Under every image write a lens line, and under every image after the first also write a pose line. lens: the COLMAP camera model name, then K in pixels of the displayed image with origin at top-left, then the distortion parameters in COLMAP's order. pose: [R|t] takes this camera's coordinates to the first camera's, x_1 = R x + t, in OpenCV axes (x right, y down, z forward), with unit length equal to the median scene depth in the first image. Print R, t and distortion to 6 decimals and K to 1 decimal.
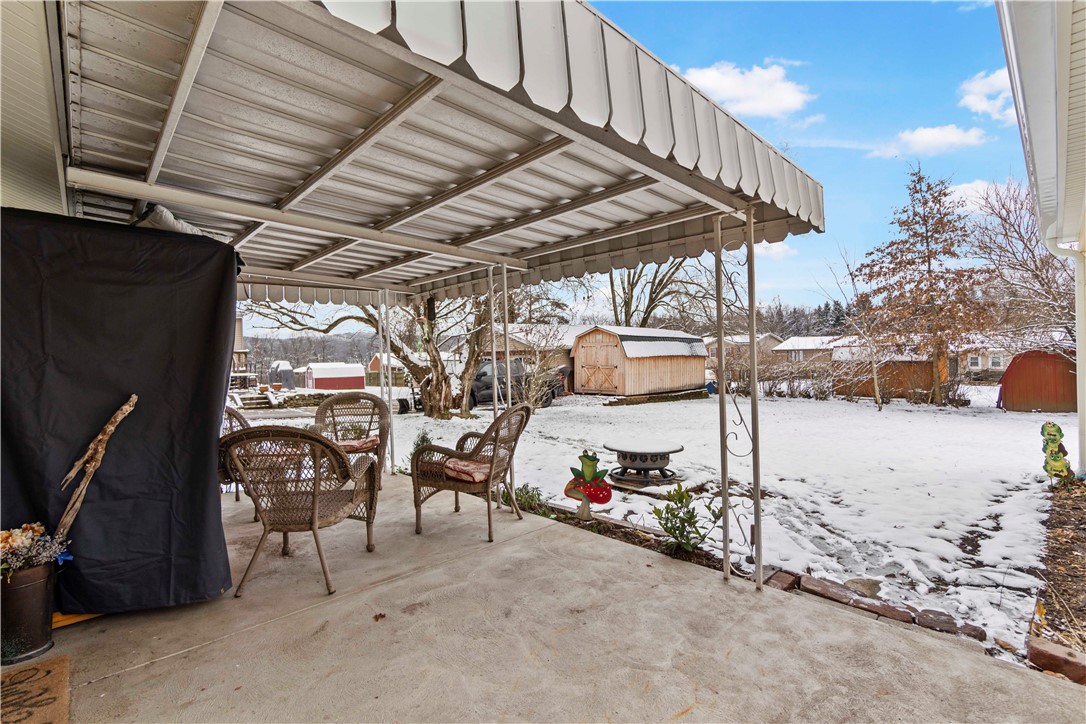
lens RADIAL K [[487.7, 0, 549.5], [0, 487.7, 343.7], [0, 0, 1]] dist [-0.000120, -0.000175]
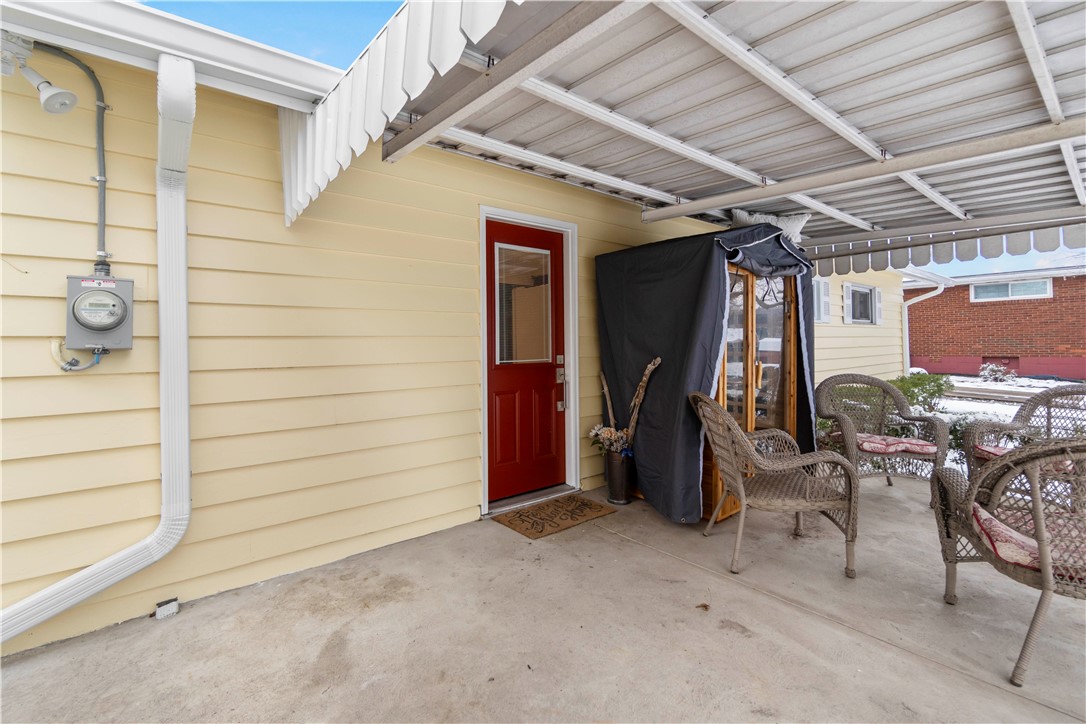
lens RADIAL K [[487.7, 0, 549.5], [0, 487.7, 343.7], [0, 0, 1]] dist [-0.000120, -0.000175]
pose [[-0.061451, 0.017692, -0.997953, 0.278685], [0.027734, 0.999487, 0.016011, 0.014468], [0.997725, -0.026693, -0.061910, 0.361824]]
